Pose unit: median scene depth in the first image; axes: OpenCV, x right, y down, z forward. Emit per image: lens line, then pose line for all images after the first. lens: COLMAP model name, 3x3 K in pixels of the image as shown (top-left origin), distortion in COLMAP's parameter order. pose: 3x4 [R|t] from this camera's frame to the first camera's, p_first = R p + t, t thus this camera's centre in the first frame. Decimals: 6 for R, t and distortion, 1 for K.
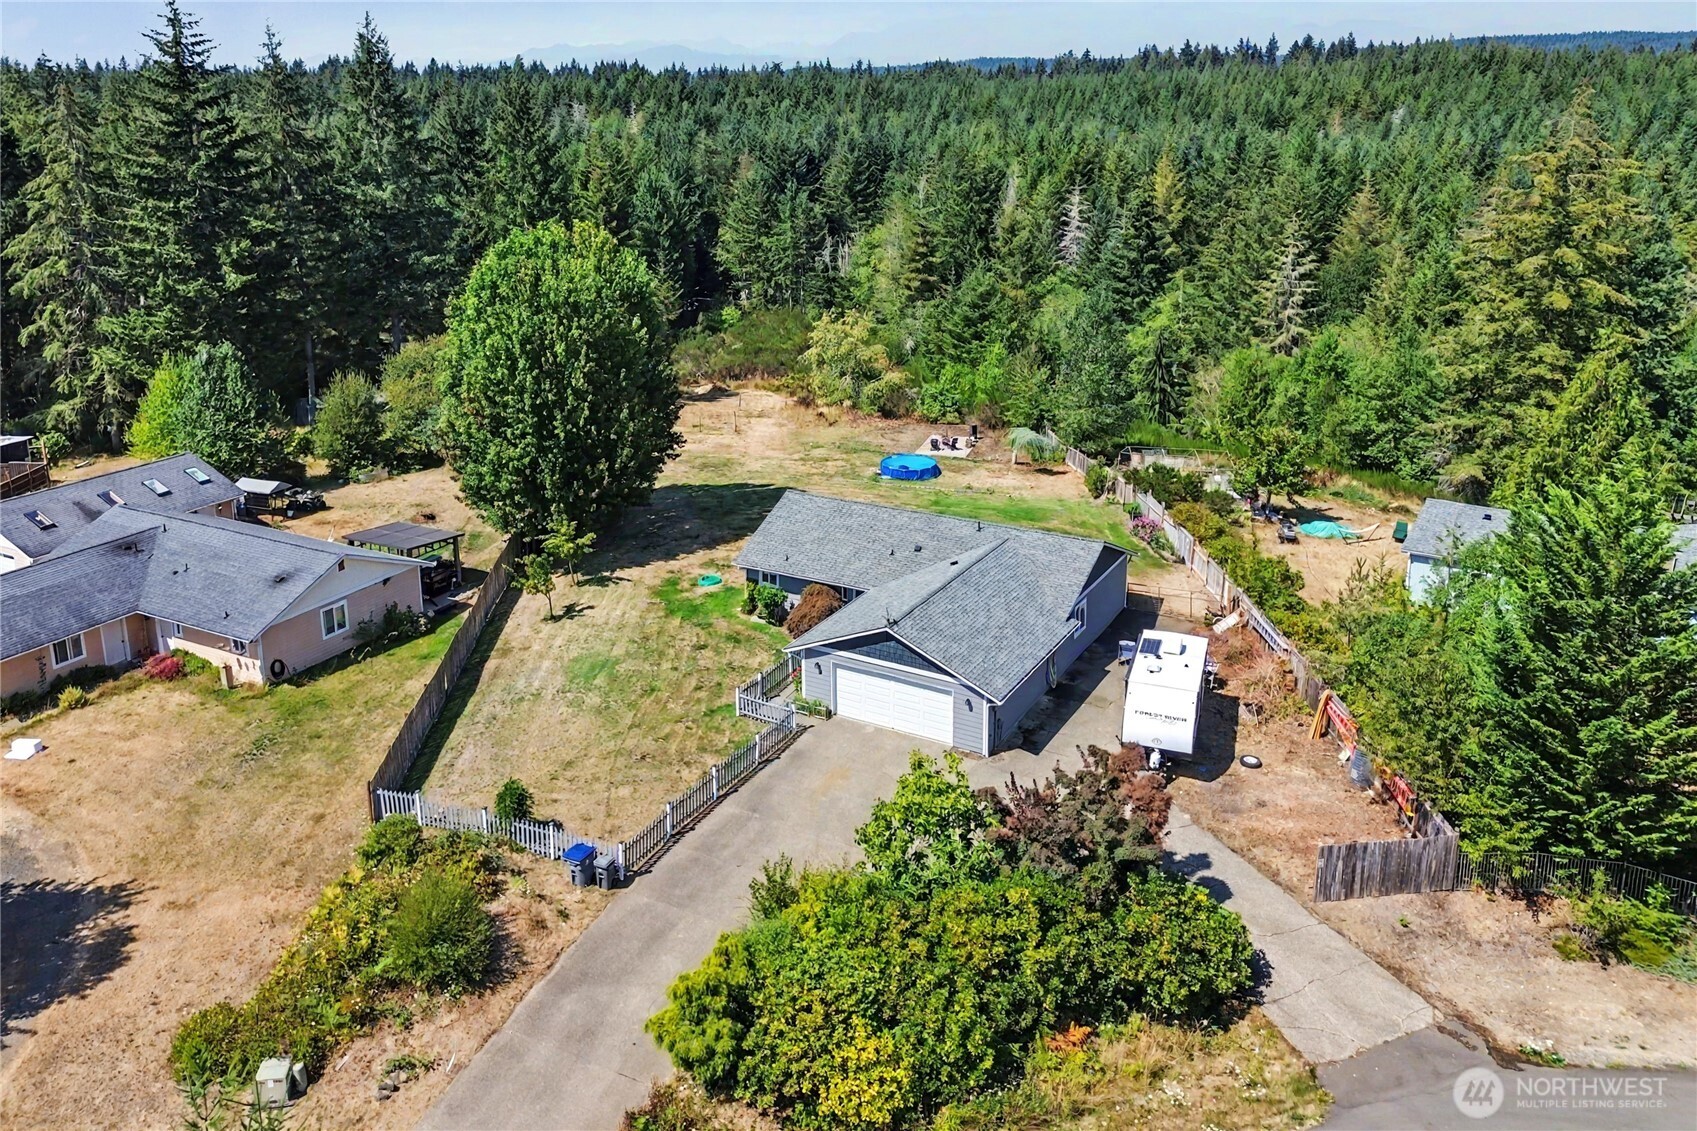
lens RADIAL K [[1276.9, 0, 802.0], [0, 1276.9, 399.4], [0, 0, 1]] dist [0.096263, -0.074420]
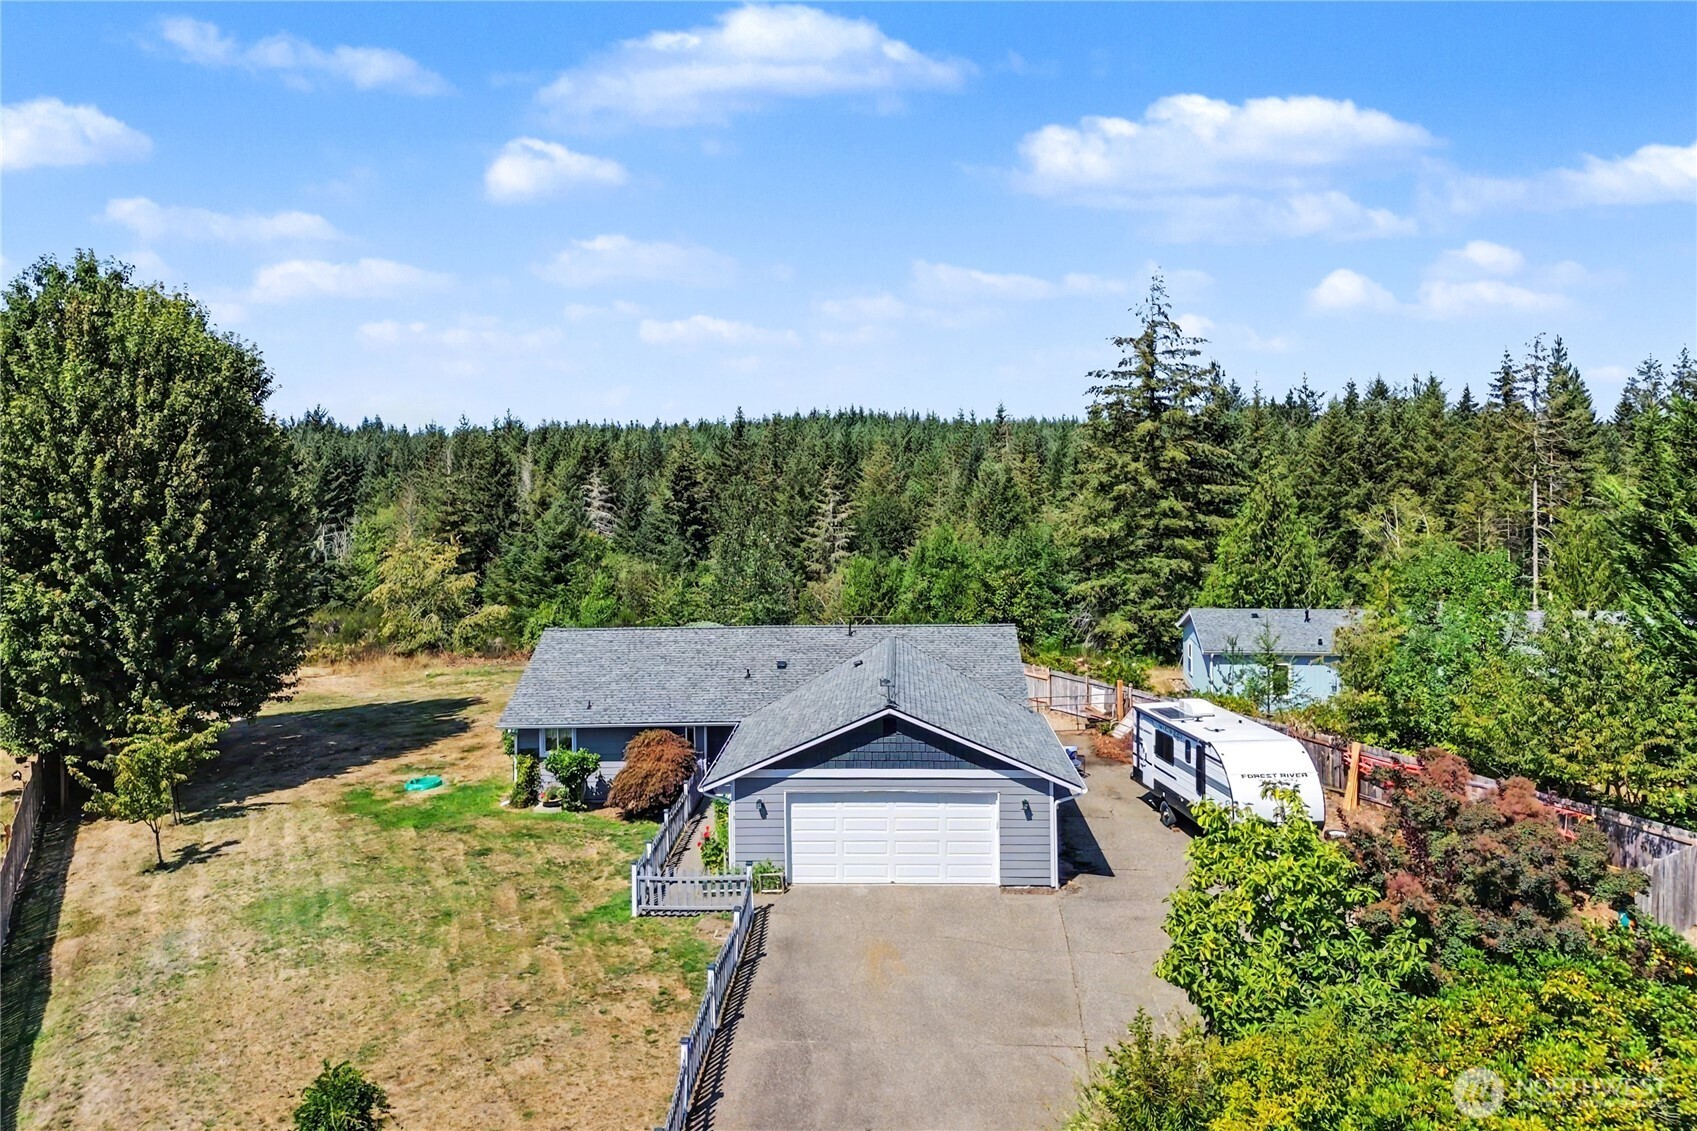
lens RADIAL K [[1188.9, 0, 851.9], [0, 1188.9, 523.3], [0, 0, 1]] dist [0.108637, -0.114415]
pose [[0.883286, -0.025970, 0.468115, -0.167619], [0.106880, 0.983327, -0.147119, 0.128257], [-0.456489, 0.179981, 0.871335, 0.354914]]
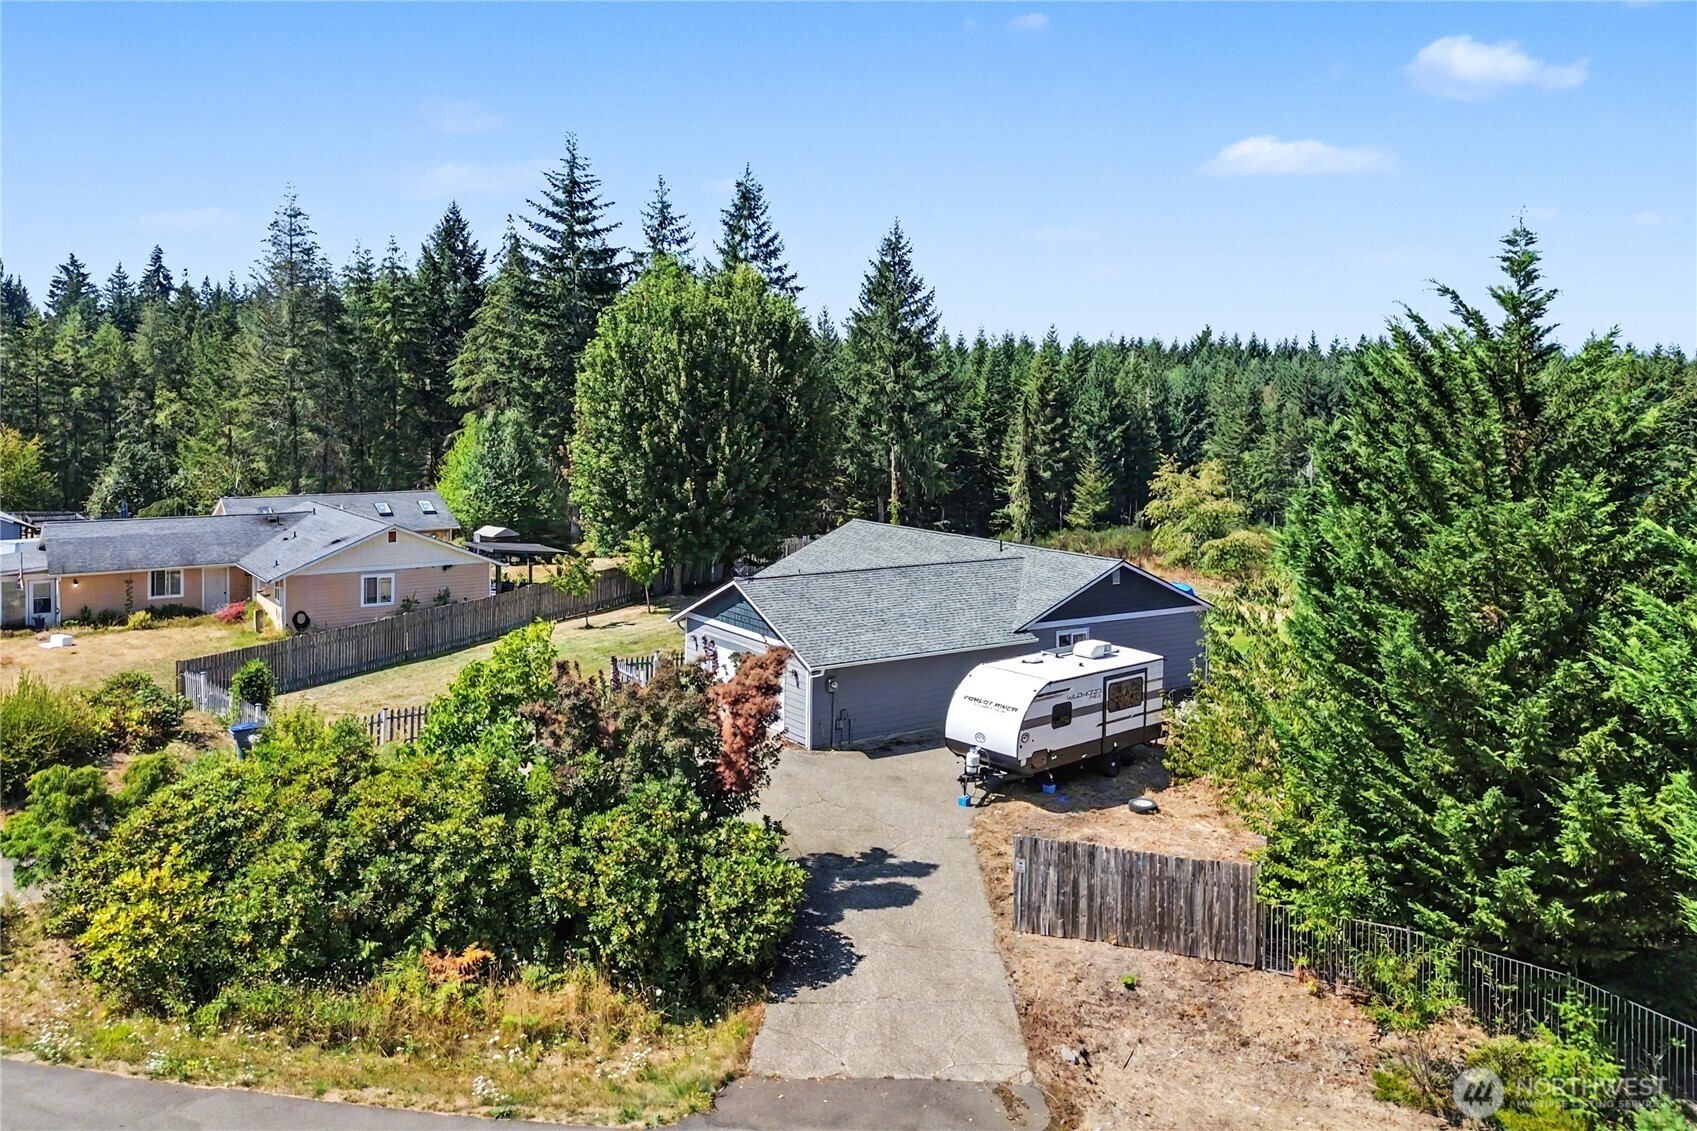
lens RADIAL K [[1273.0, 0, 842.6], [0, 1273.0, 402.5], [0, 0, 1]] dist [0.109810, -0.000750]
pose [[0.907838, 0.029635, -0.418272, 0.351303], [-0.115919, 0.976364, -0.182419, 0.155379], [0.402980, 0.214092, 0.889816, 0.201480]]
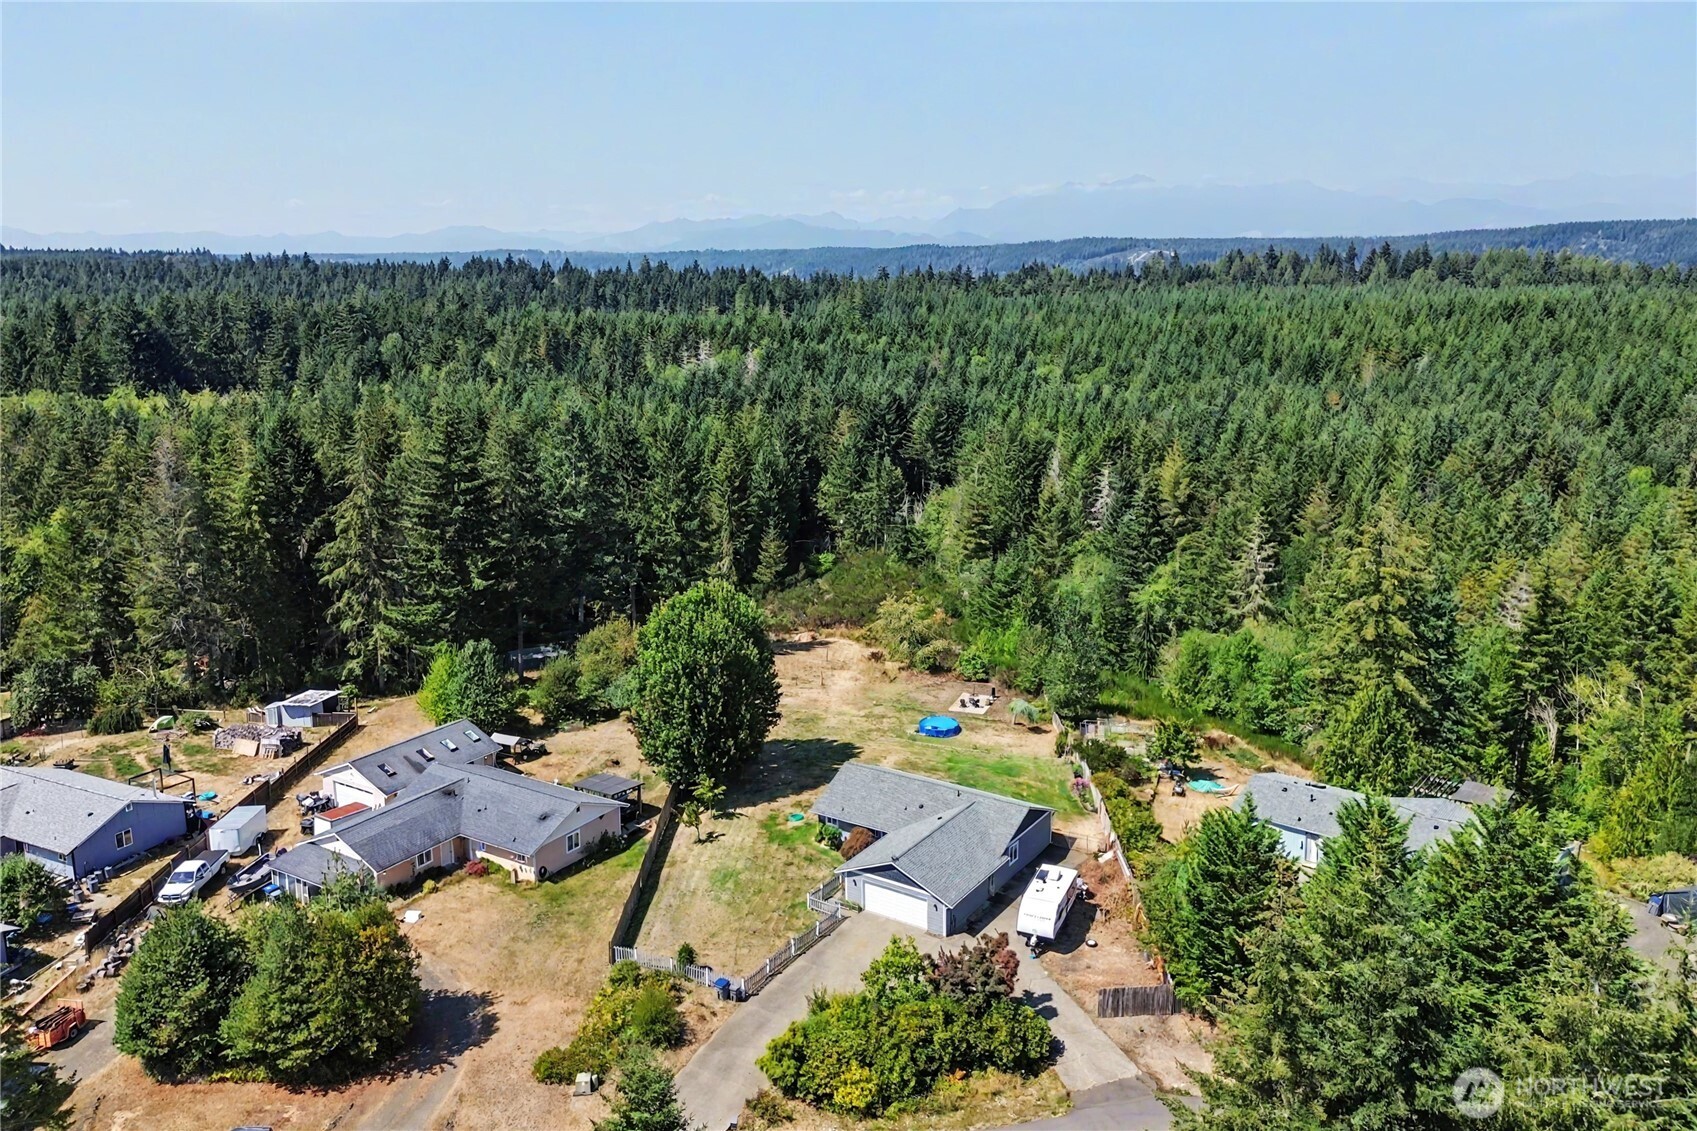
lens RADIAL K [[1188.9, 0, 851.9], [0, 1188.9, 523.3], [0, 0, 1]] dist [0.108637, -0.114415]
pose [[0.999061, 0.012645, -0.041446, 0.055520], [-0.014657, 0.998711, -0.048603, -0.157370], [0.040778, 0.049165, 0.997958, -0.517482]]
